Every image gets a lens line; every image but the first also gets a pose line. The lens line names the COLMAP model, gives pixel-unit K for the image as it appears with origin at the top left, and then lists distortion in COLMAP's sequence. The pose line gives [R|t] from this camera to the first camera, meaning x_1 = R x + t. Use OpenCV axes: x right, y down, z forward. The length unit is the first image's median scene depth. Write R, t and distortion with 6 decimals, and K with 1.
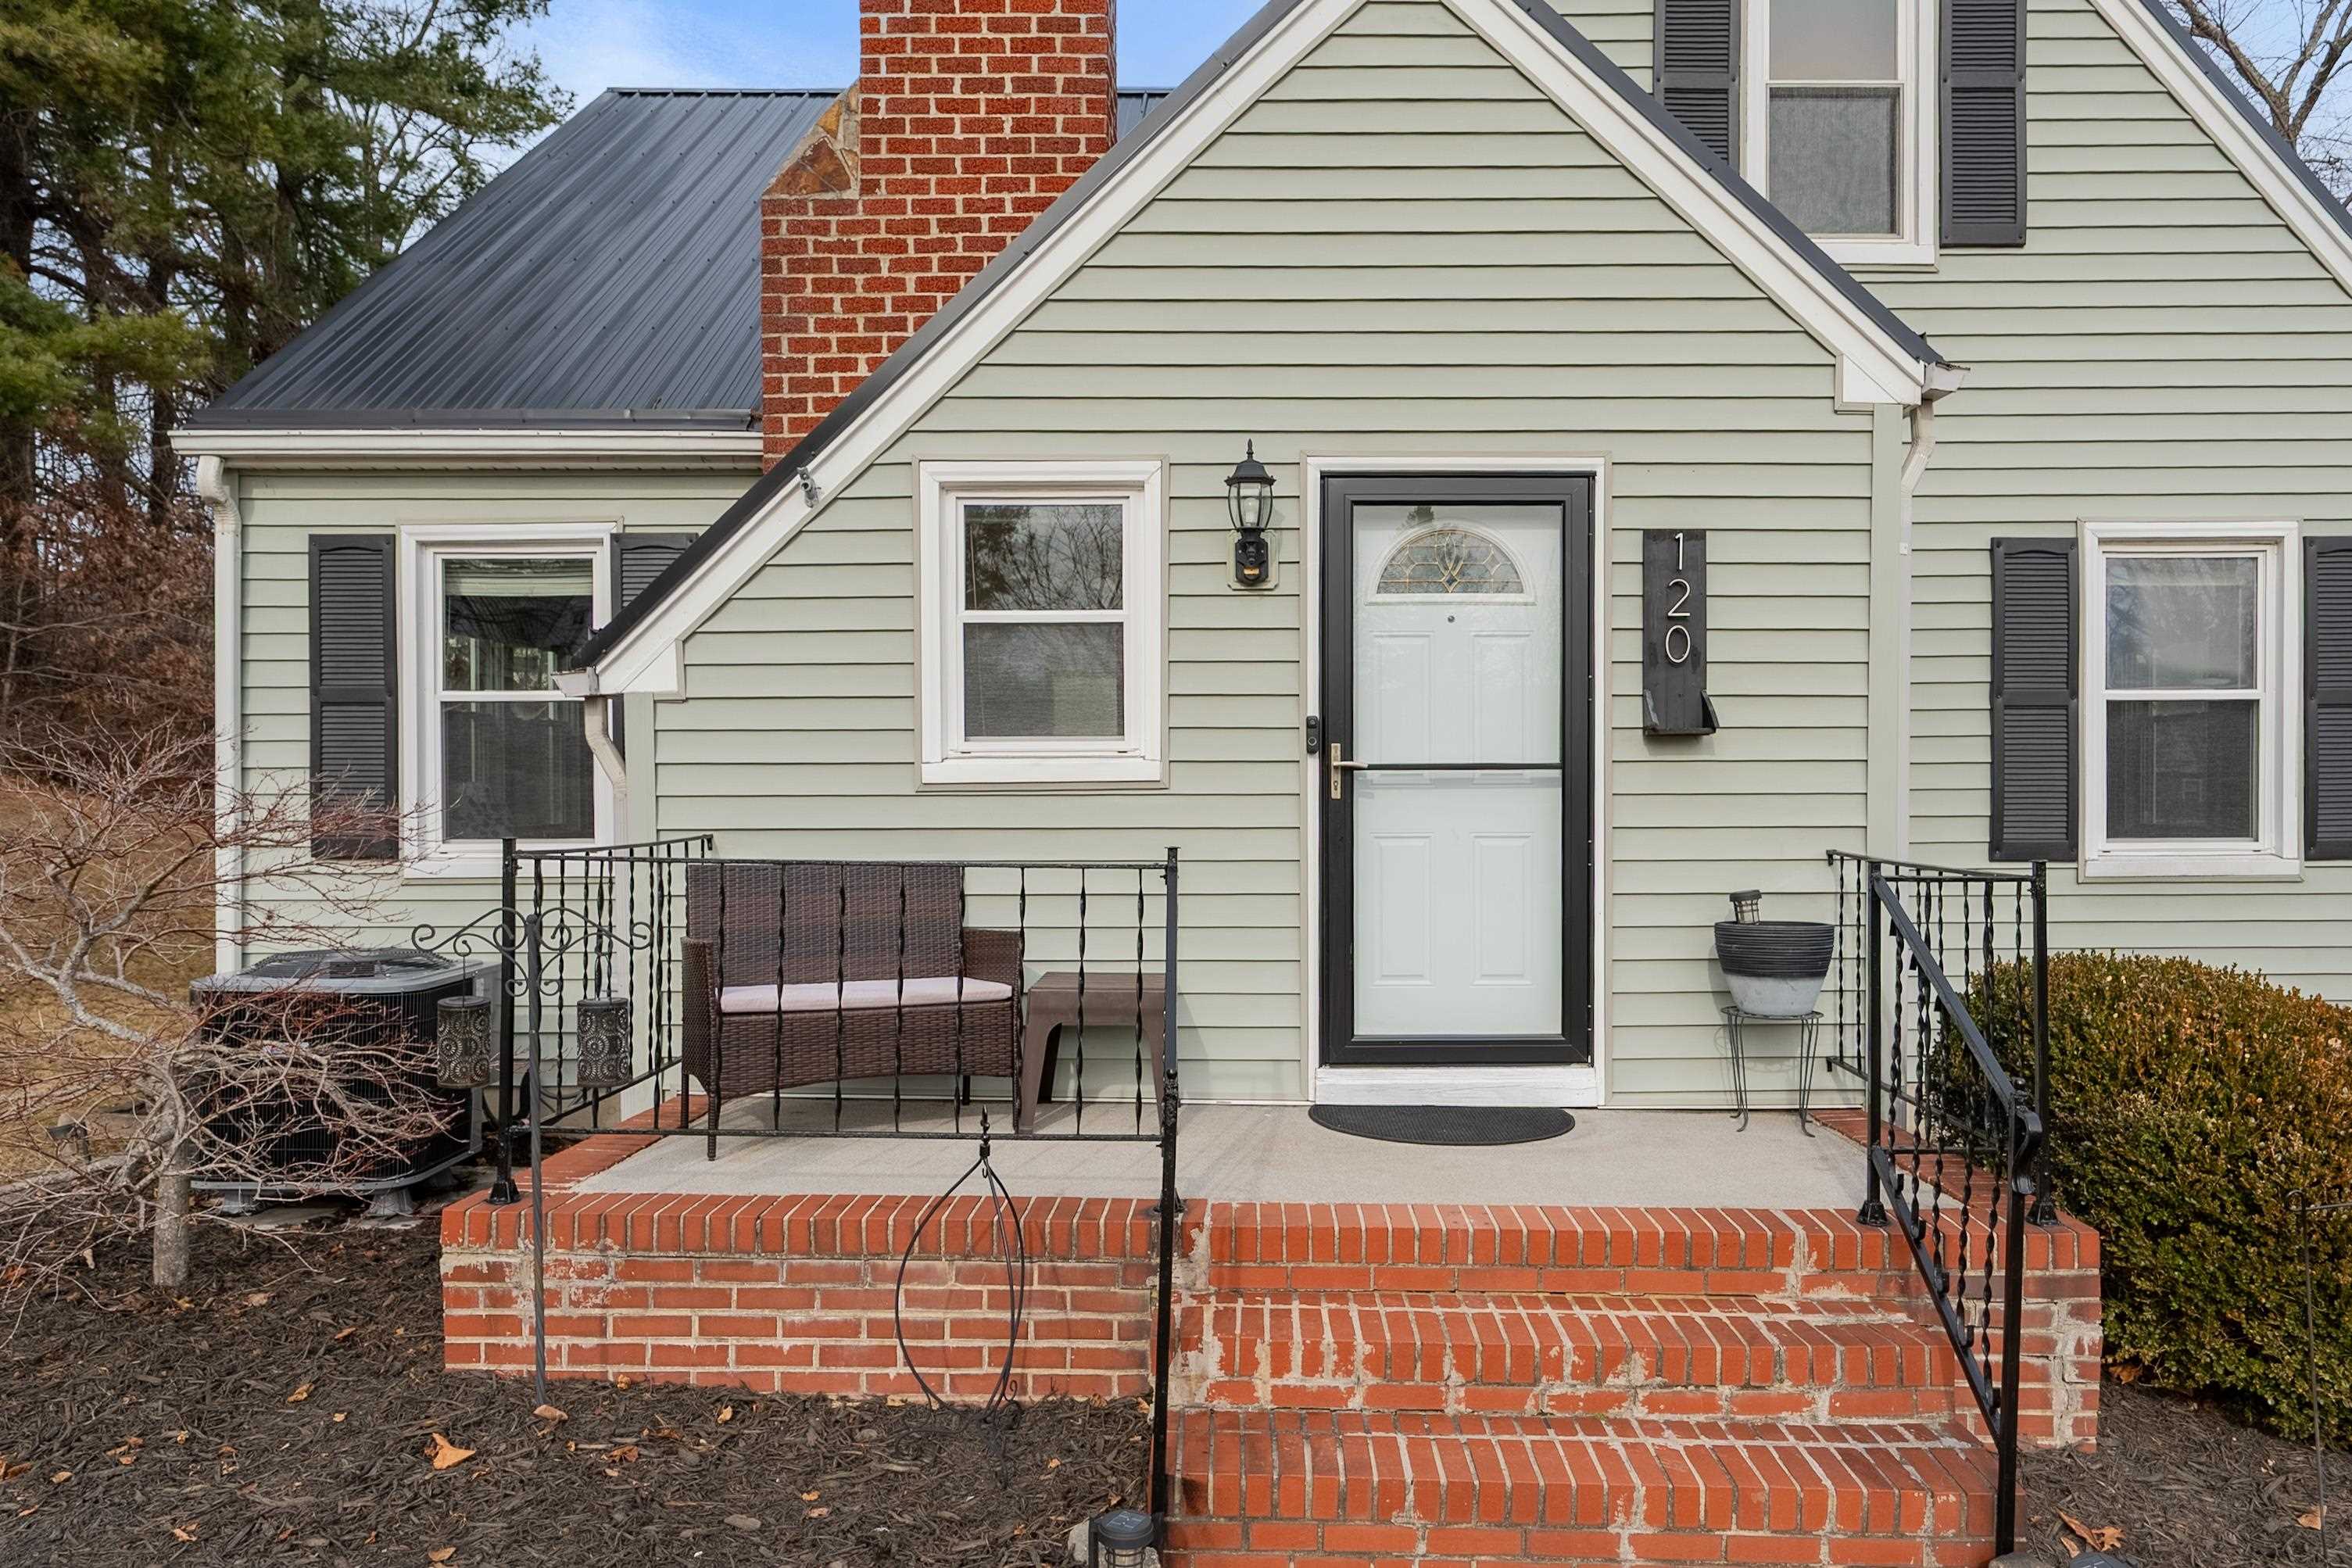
lens RADIAL K [[1548.2, 0, 1250.7], [0, 1548.2, 800.4], [0, 0, 1]] dist [-0.007629, 0.009713]
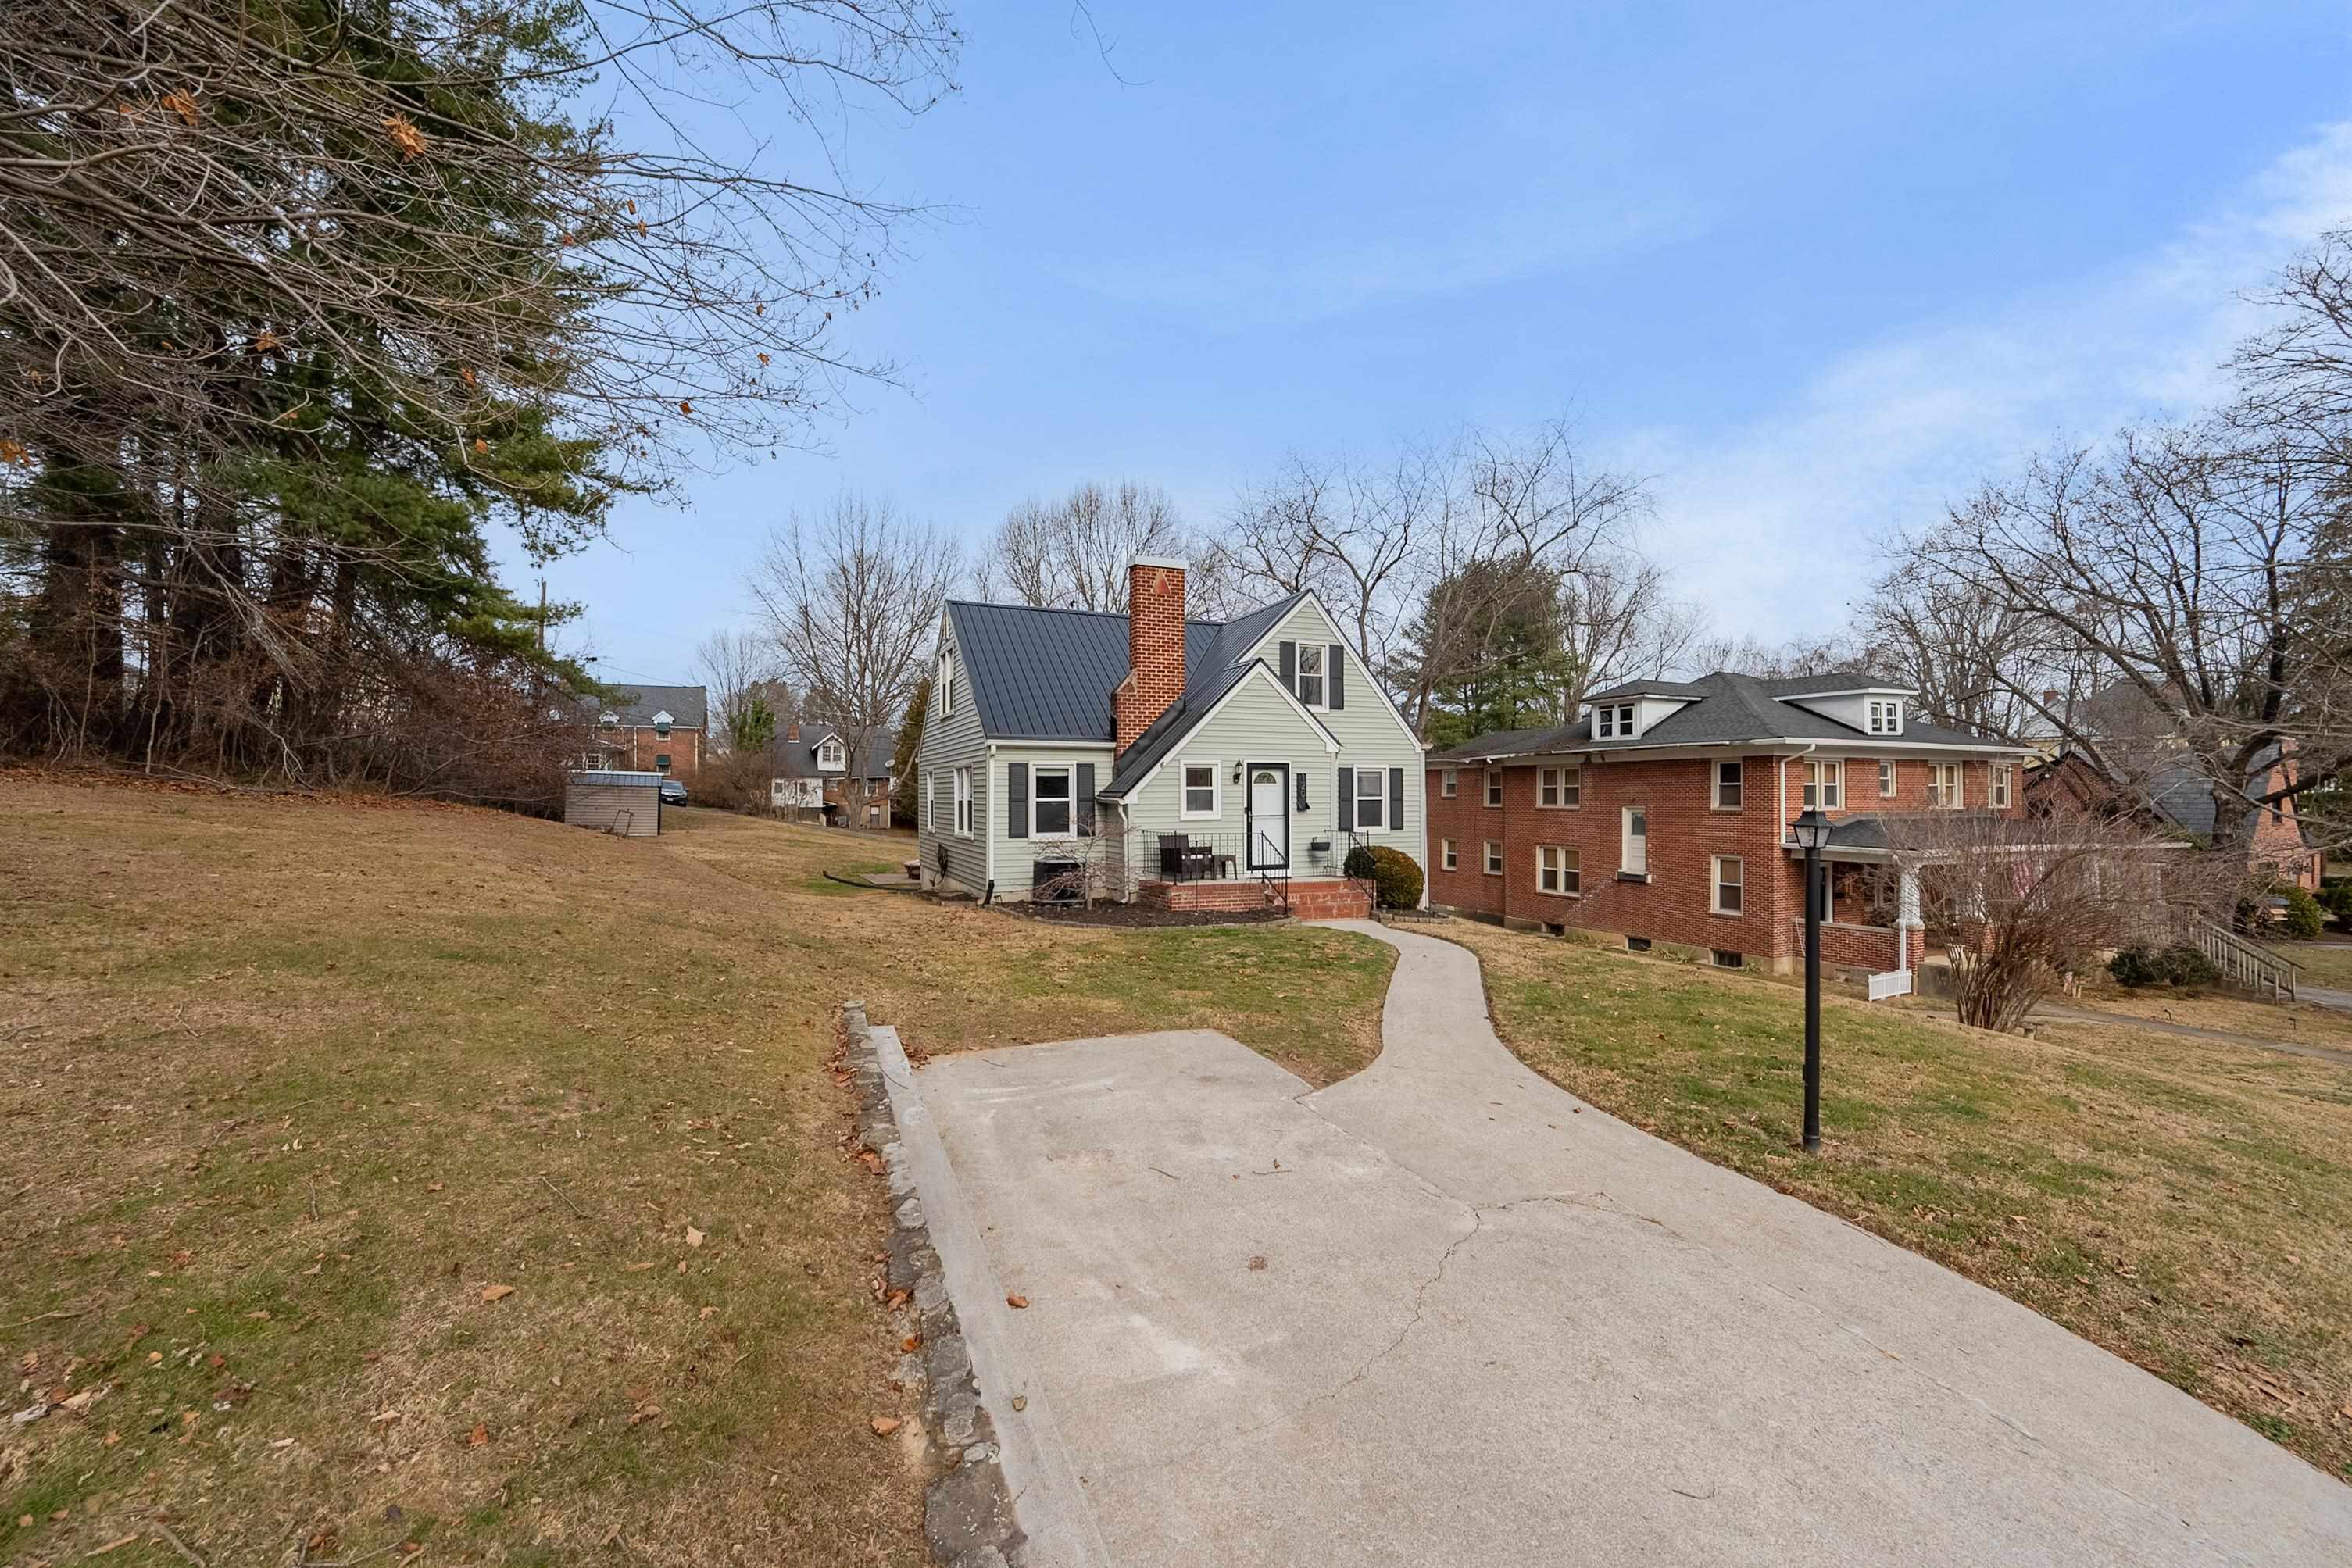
lens RADIAL K [[976.9, 0, 1183.9], [0, 976.9, 794.7], [0, 0, 1]] dist [0.002292, -0.000206]
pose [[0.907547, -0.001054, 0.419950, -1.605865], [0.006000, 0.999927, -0.010455, -0.062427], [-0.419908, 0.012008, 0.907487, -2.044922]]
